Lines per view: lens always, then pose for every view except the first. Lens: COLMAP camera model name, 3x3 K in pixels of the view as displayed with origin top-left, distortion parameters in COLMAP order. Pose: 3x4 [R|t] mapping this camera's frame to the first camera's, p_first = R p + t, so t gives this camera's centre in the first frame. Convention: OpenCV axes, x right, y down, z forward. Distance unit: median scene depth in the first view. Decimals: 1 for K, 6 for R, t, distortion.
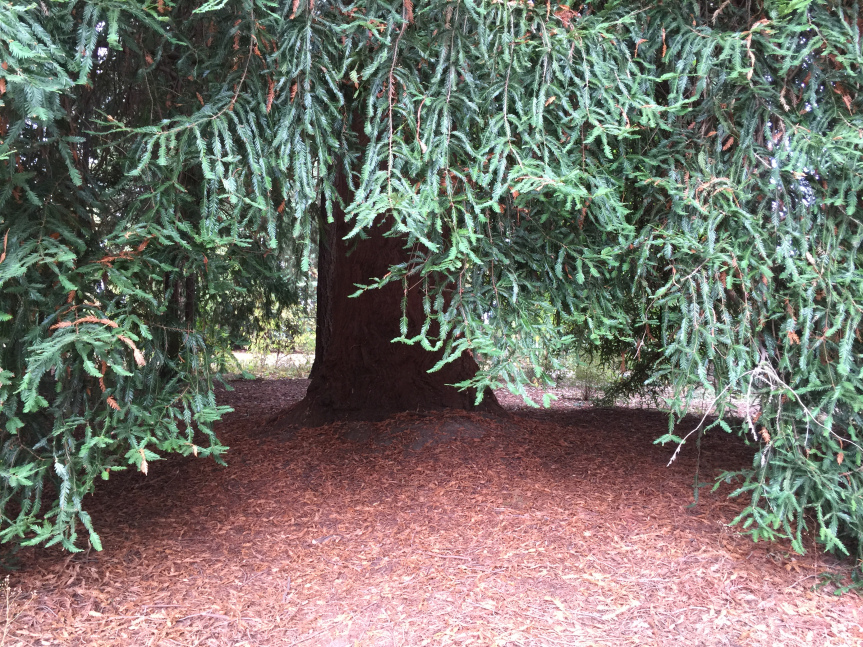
lens RADIAL K [[732.9, 0, 446.8], [0, 732.9, 337.2], [0, 0, 1]] dist [0.092237, -0.133400]
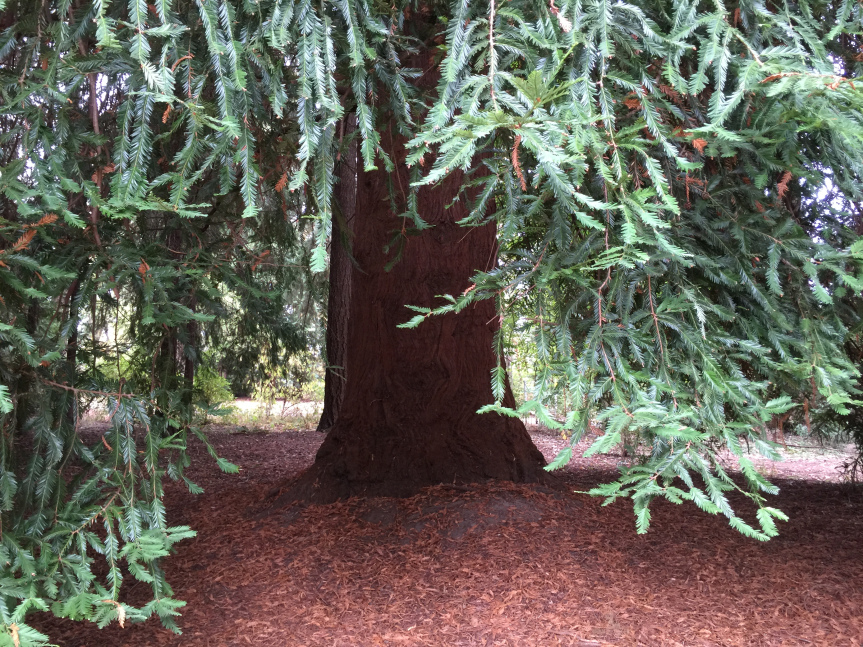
lens RADIAL K [[742.0, 0, 420.2], [0, 742.0, 321.4], [0, 0, 1]] dist [0.094360, -0.139531]
pose [[0.998877, -0.006594, -0.046917, -0.043803], [0.002673, 0.996534, -0.083140, -0.007747], [0.047303, 0.082921, 0.995433, 0.215285]]
